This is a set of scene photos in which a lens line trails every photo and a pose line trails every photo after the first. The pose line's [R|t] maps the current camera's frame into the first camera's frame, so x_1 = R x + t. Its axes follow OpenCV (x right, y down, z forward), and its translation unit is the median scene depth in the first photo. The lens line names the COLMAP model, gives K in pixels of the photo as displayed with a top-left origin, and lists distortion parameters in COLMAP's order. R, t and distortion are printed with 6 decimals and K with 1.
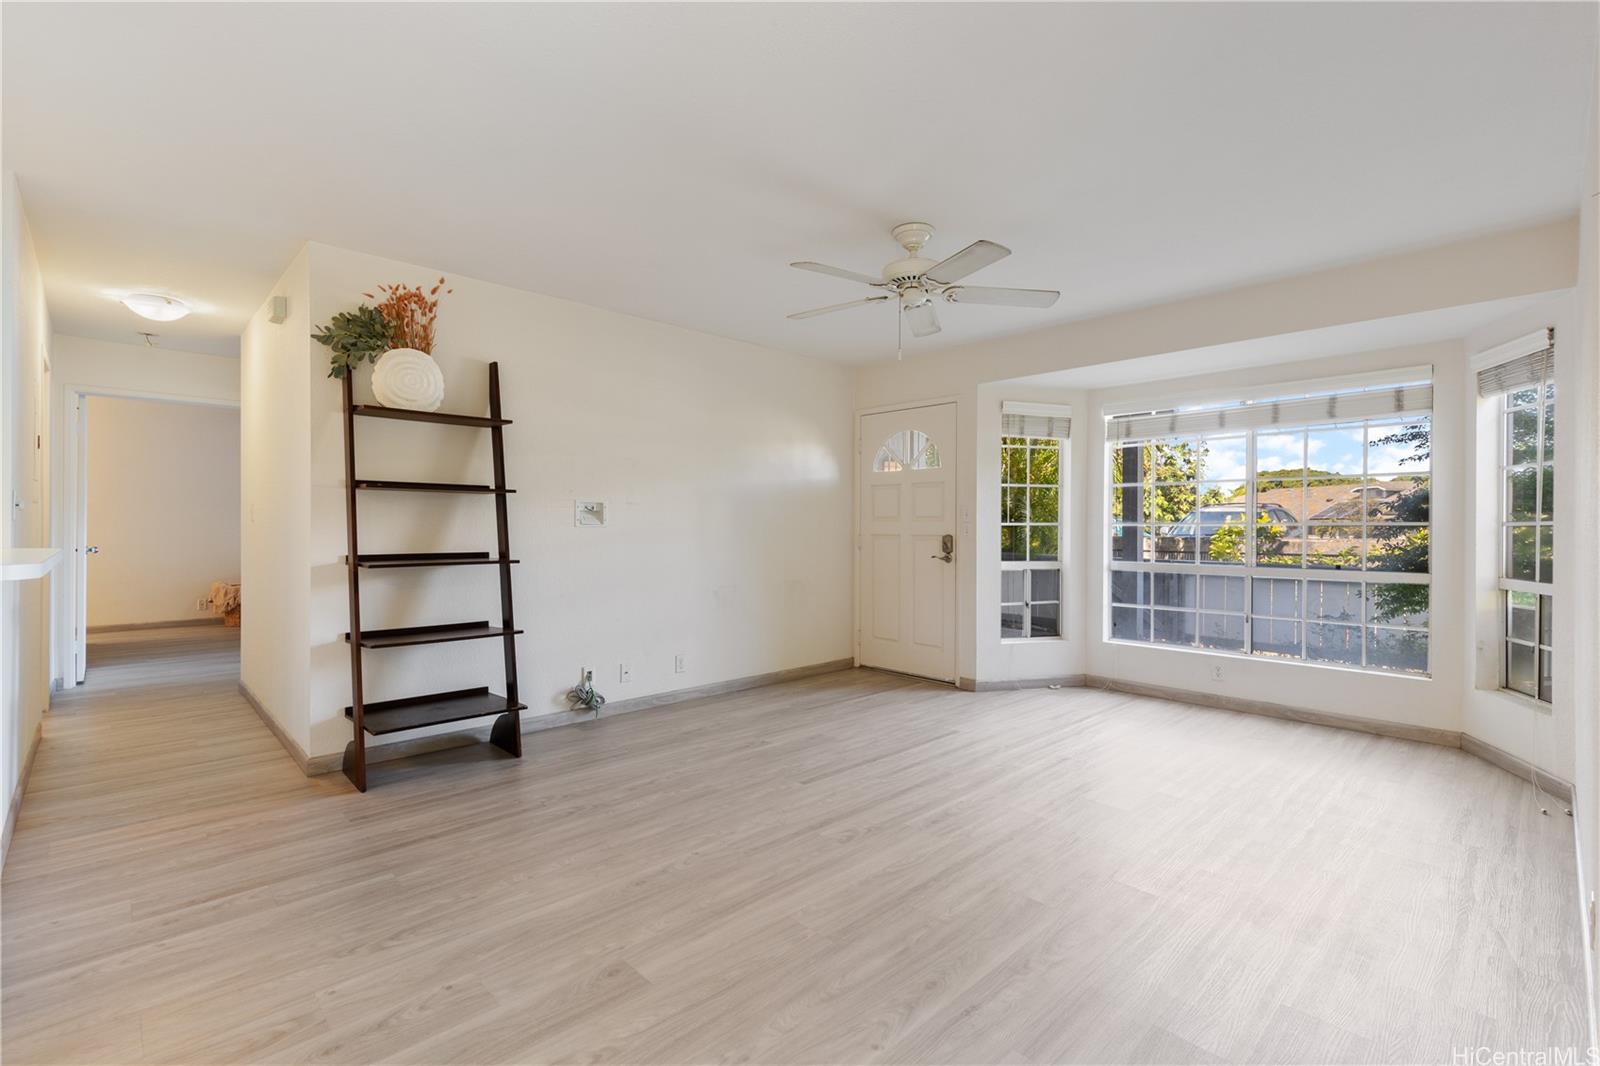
lens RADIAL K [[717.7, 0, 809.8], [0, 717.7, 529.9], [0, 0, 1]] dist [0.008819, -0.000625]
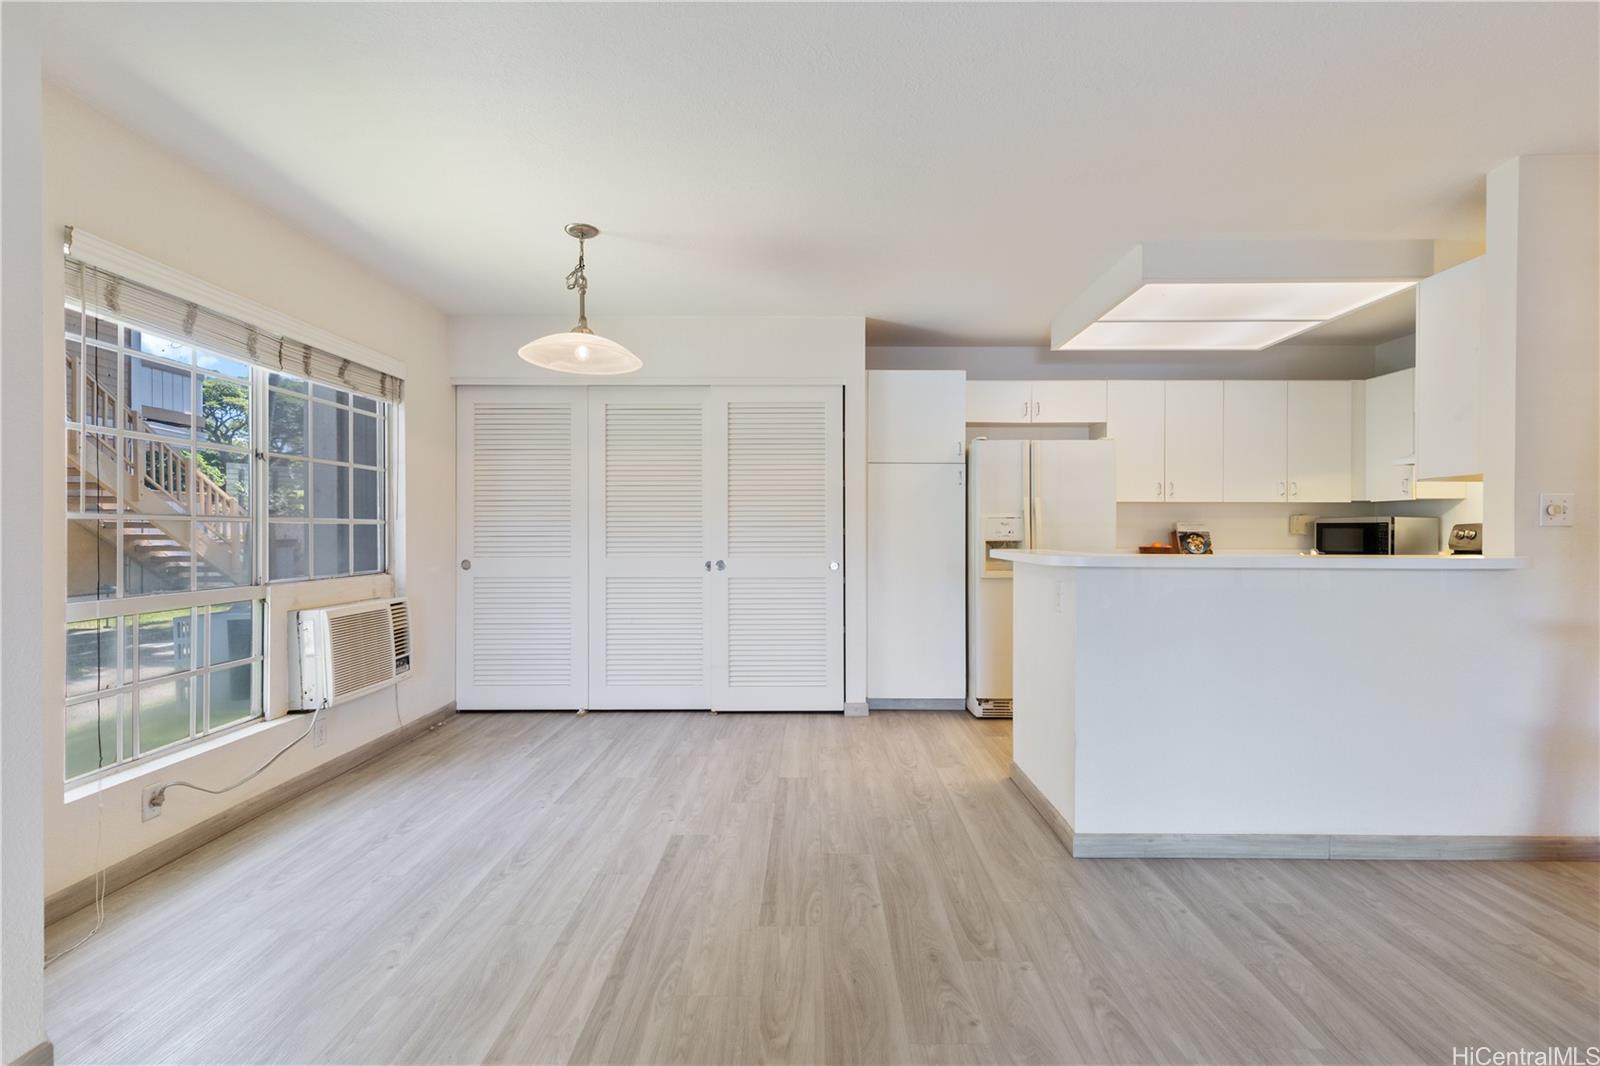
lens RADIAL K [[720.8, 0, 809.9], [0, 720.8, 529.0], [0, 0, 1]] dist [0.009069, -0.000497]
pose [[-0.699829, -0.005897, -0.714286, 0.159510], [-0.008334, 0.999965, -0.000091, -0.001658], [0.714262, 0.005889, -0.699854, 0.745742]]
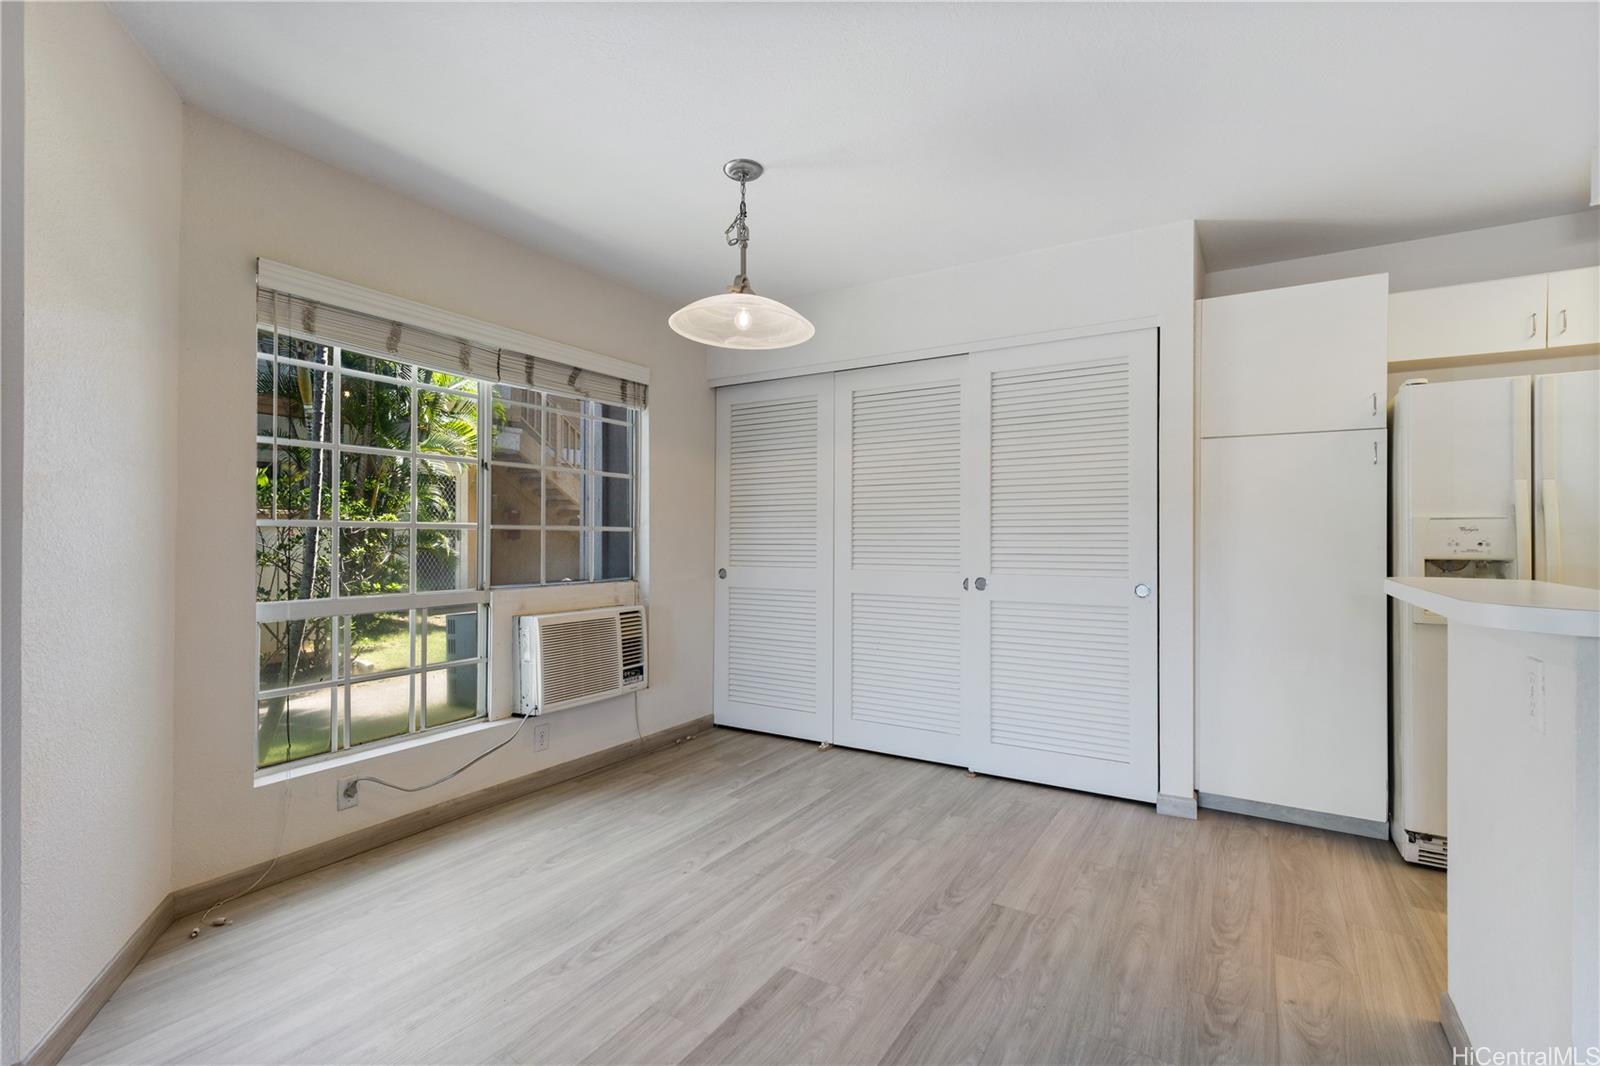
lens RADIAL K [[720.5, 0, 810.0], [0, 720.5, 534.2], [0, 0, 1]] dist [0.008513, -0.000540]
pose [[-0.969110, -0.008772, -0.246471, -0.160003], [-0.009492, 0.999953, 0.001732, -0.003748], [0.246444, 0.004018, -0.969149, 0.642565]]
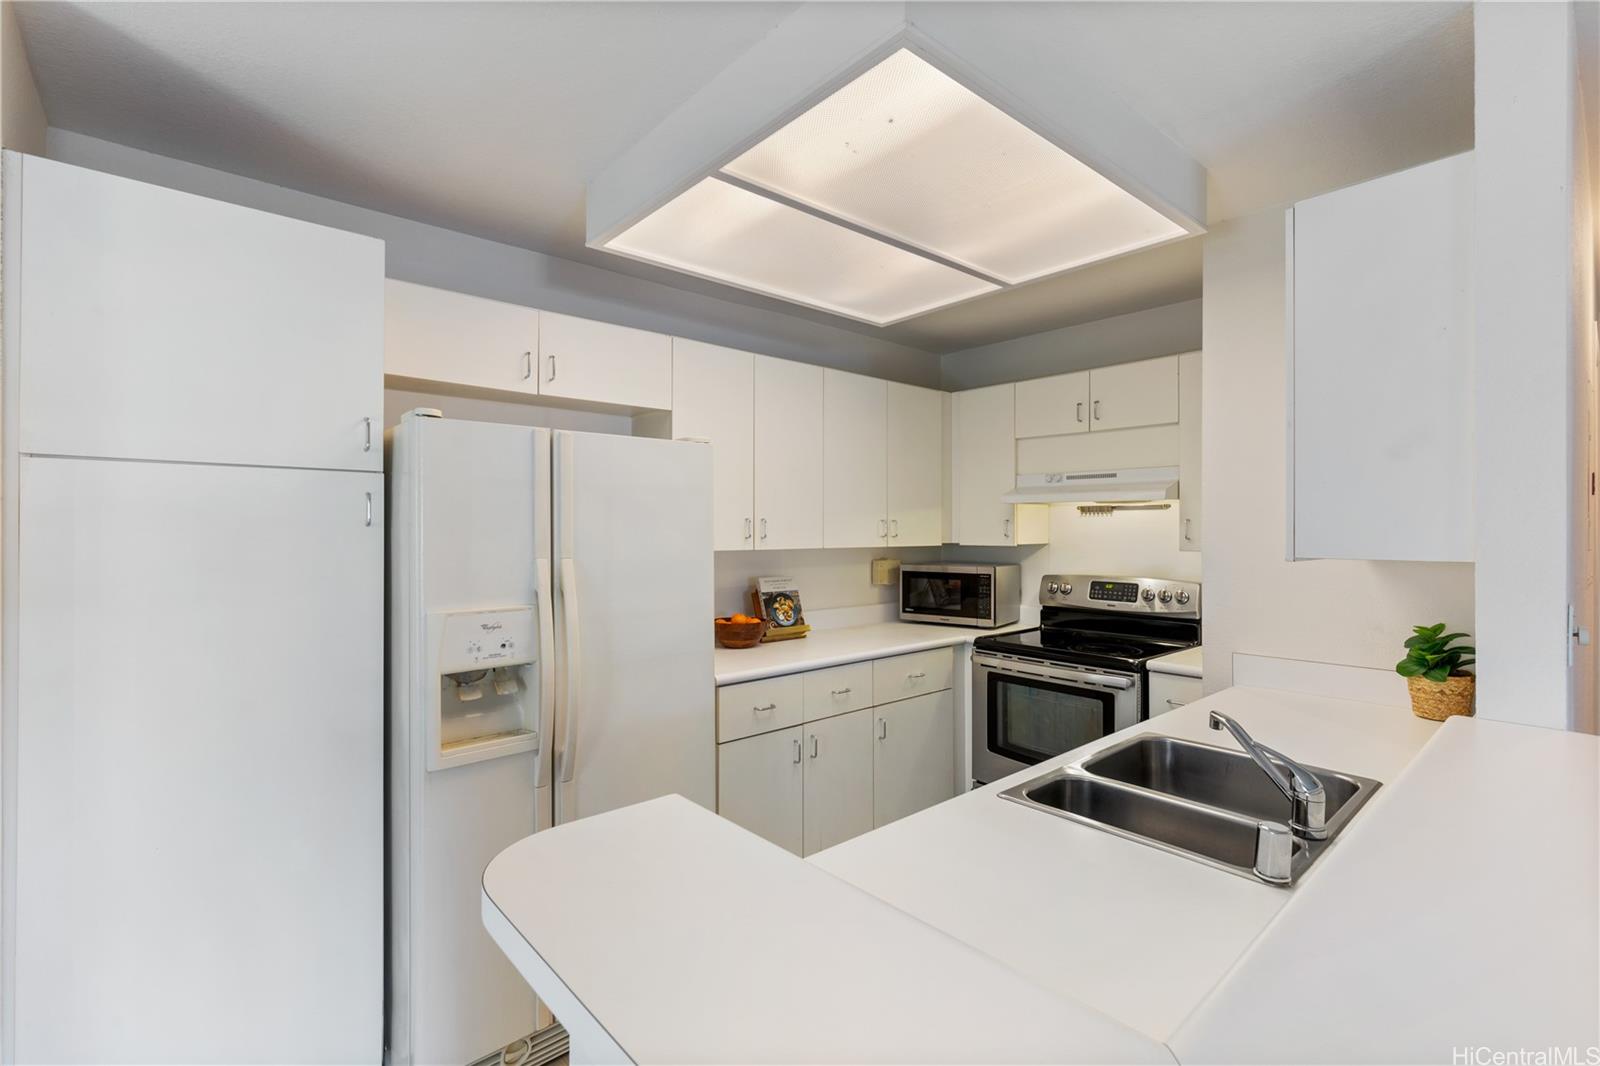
lens RADIAL K [[717.7, 0, 809.8], [0, 717.7, 529.9], [0, 0, 1]] dist [0.008819, -0.000625]
pose [[-0.045339, -0.003387, -0.998966, -0.439468], [-0.004666, 0.999984, -0.003179, -0.078168], [0.998961, 0.004517, -0.045354, 0.379218]]
